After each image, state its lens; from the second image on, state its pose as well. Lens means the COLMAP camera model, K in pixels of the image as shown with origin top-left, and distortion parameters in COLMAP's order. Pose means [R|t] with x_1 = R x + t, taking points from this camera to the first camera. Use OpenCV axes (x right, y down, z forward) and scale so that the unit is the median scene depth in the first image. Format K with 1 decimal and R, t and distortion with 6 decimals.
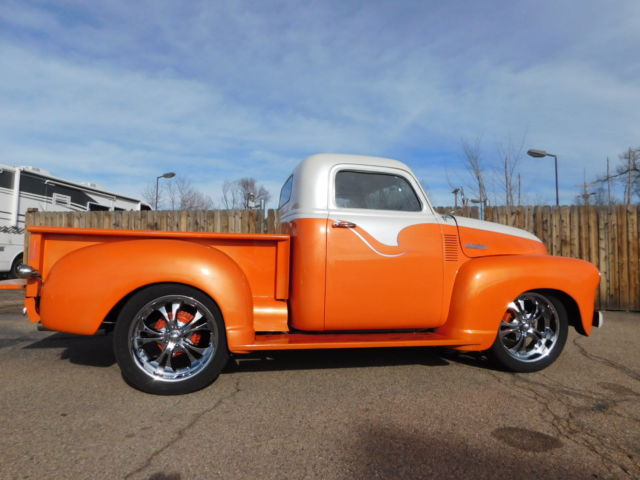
lens RADIAL K [[422.7, 0, 317.2], [0, 422.7, 238.5], [0, 0, 1]] dist [-0.063550, 0.053639]
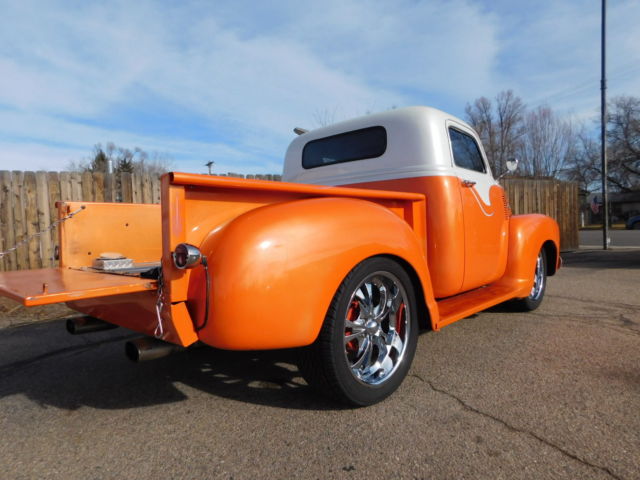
lens RADIAL K [[422.7, 0, 317.2], [0, 422.7, 238.5], [0, 0, 1]] dist [-0.063550, 0.053639]
pose [[0.823663, -0.053574, 0.564543, -0.696634], [0.017829, 0.997482, 0.068647, 0.017141], [-0.566799, -0.046476, 0.822544, 0.360559]]
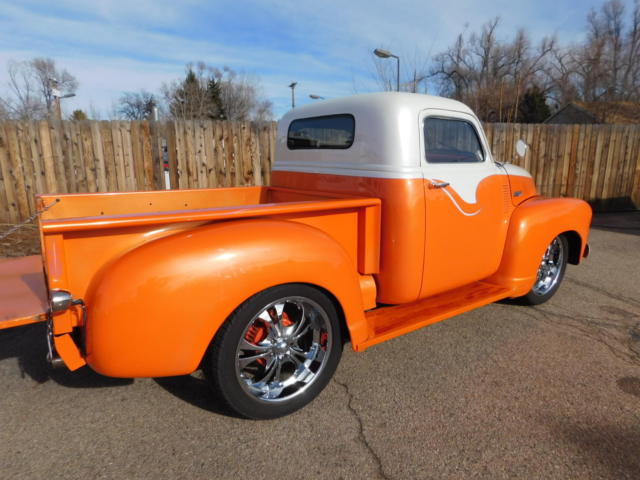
lens RADIAL K [[422.7, 0, 317.2], [0, 422.7, 238.5], [0, 0, 1]] dist [-0.063550, 0.053639]
pose [[0.921510, -0.095806, 0.376352, -0.457654], [0.000033, 0.969112, 0.246621, -0.126205], [-0.388355, -0.227251, 0.893050, 0.266816]]
